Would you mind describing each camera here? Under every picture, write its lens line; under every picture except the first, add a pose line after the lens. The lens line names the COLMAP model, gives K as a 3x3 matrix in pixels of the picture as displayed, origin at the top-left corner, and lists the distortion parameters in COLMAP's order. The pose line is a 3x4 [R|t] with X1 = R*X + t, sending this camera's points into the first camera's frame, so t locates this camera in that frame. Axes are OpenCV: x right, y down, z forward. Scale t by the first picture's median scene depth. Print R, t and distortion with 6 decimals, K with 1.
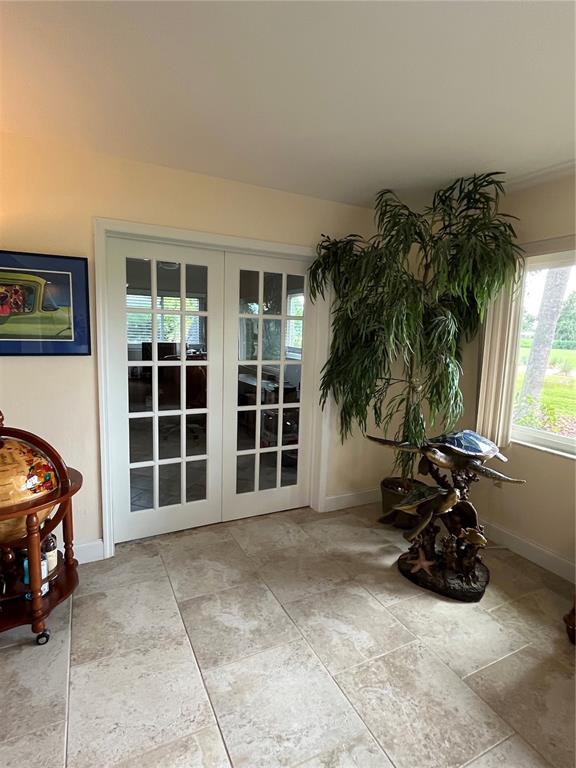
lens RADIAL K [[396.8, 0, 287.7], [0, 396.8, 382.8], [0, 0, 1]] dist [-0.022444, -0.000085]
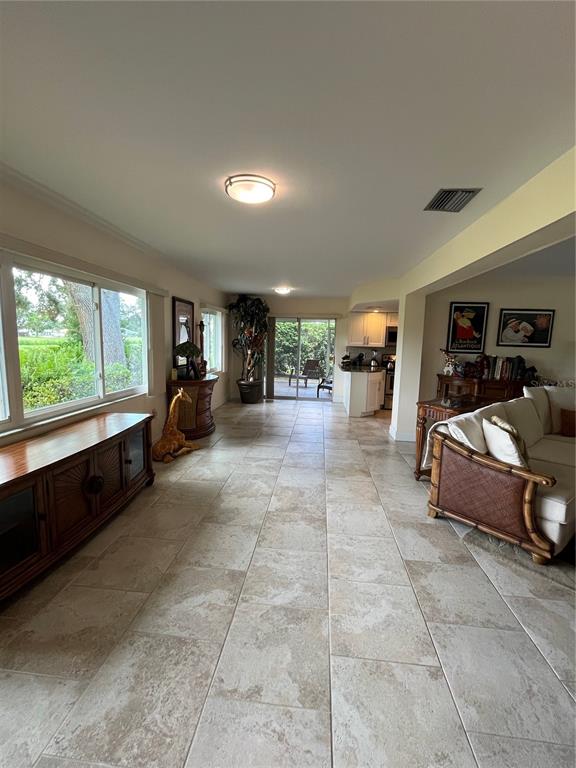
lens RADIAL K [[333.6, 0, 286.6], [0, 333.6, 385.3], [0, 0, 1]] dist [-0.003518, 0.000154]
pose [[-0.846446, -0.124274, 0.517770, -0.361536], [0.015768, 0.966107, 0.257659, -0.191467], [-0.532242, 0.226258, -0.815798, 1.464042]]
